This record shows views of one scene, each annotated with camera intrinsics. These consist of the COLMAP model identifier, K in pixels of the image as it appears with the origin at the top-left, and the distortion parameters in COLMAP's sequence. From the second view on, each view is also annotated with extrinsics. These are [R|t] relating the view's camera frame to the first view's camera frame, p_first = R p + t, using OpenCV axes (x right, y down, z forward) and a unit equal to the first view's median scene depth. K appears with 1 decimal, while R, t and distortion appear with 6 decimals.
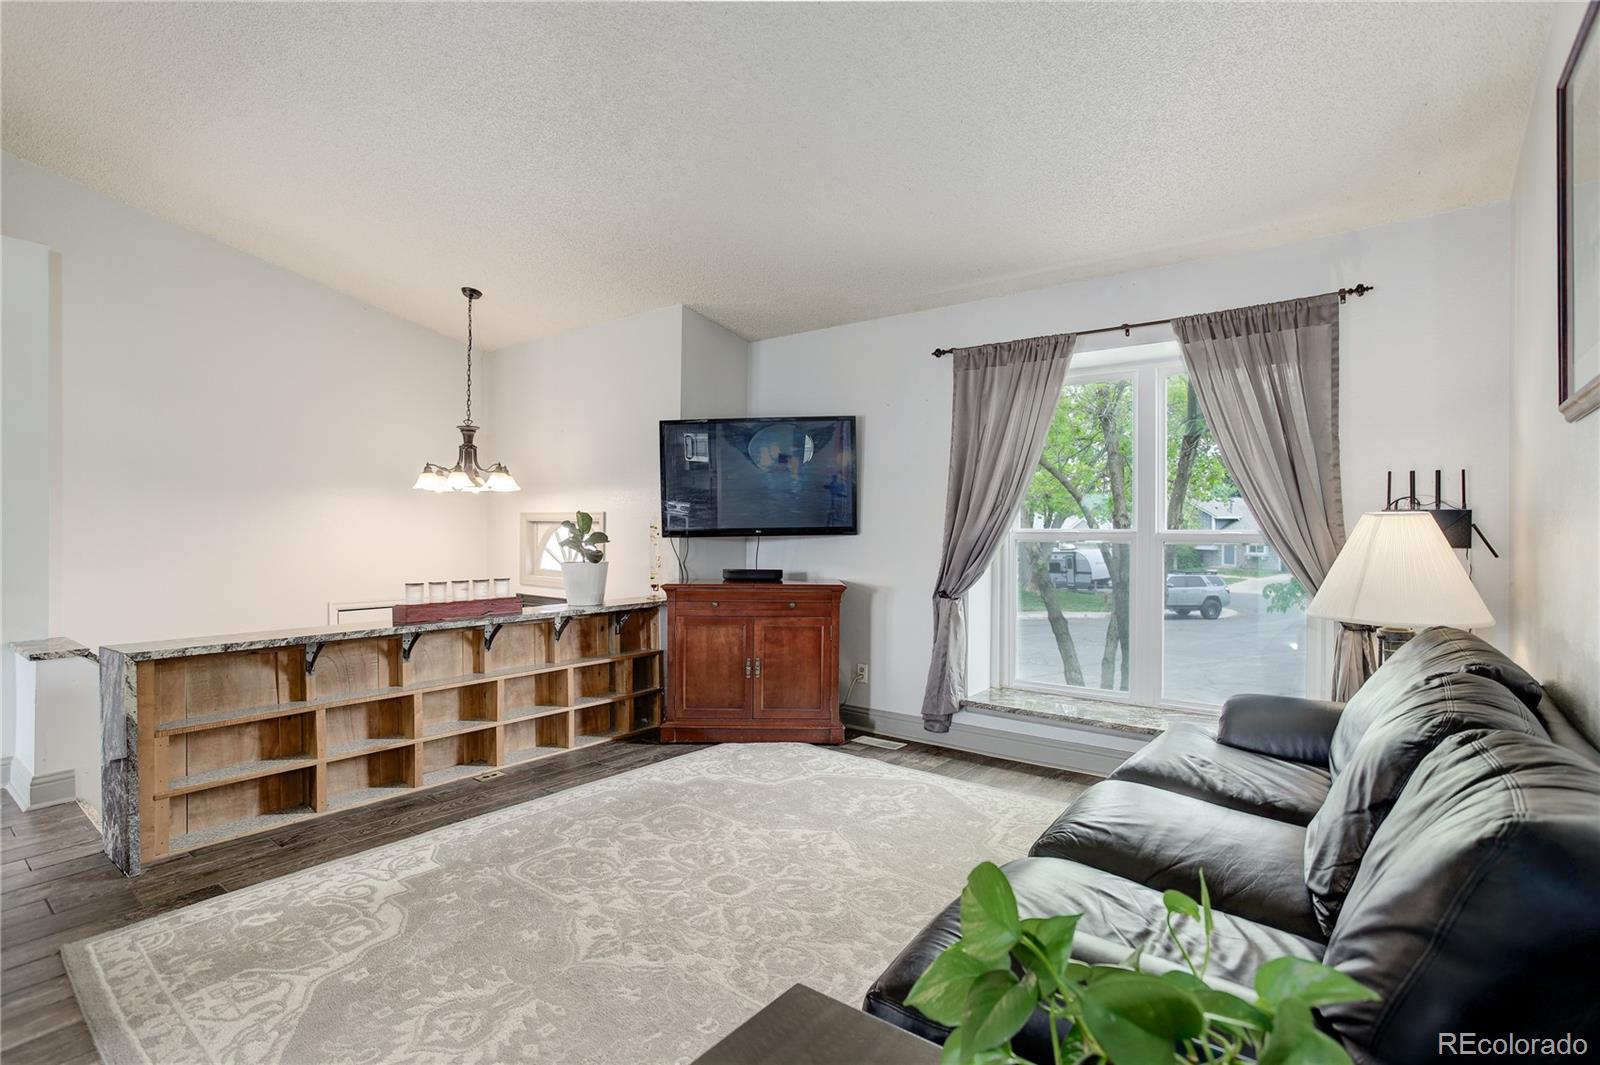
lens RADIAL K [[787.6, 0, 796.7], [0, 787.6, 526.9], [0, 0, 1]] dist [-0.038890, 0.006042]
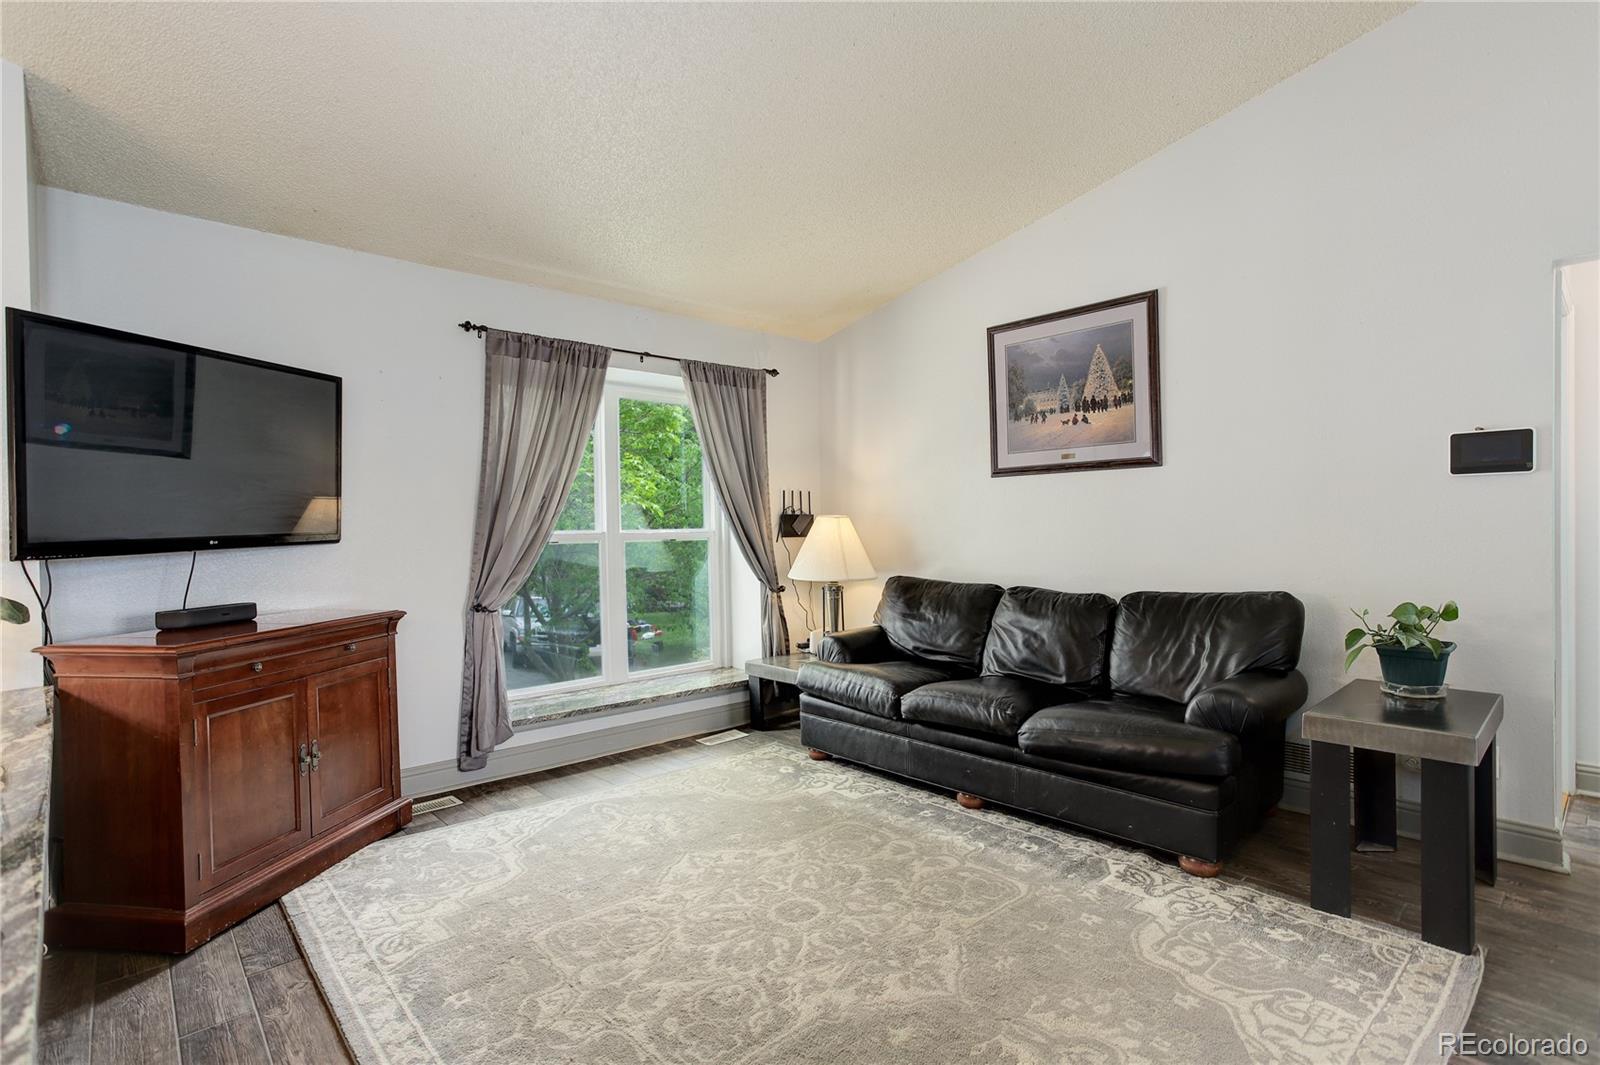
lens RADIAL K [[787.6, 0, 797.5], [0, 787.6, 536.5], [0, 0, 1]] dist [-0.038890, 0.006042]
pose [[0.143406, -0.018523, 0.989491, -0.649812], [0.016501, 0.999731, 0.016324, -0.001123], [-0.989526, 0.013987, 0.143673, 0.560994]]
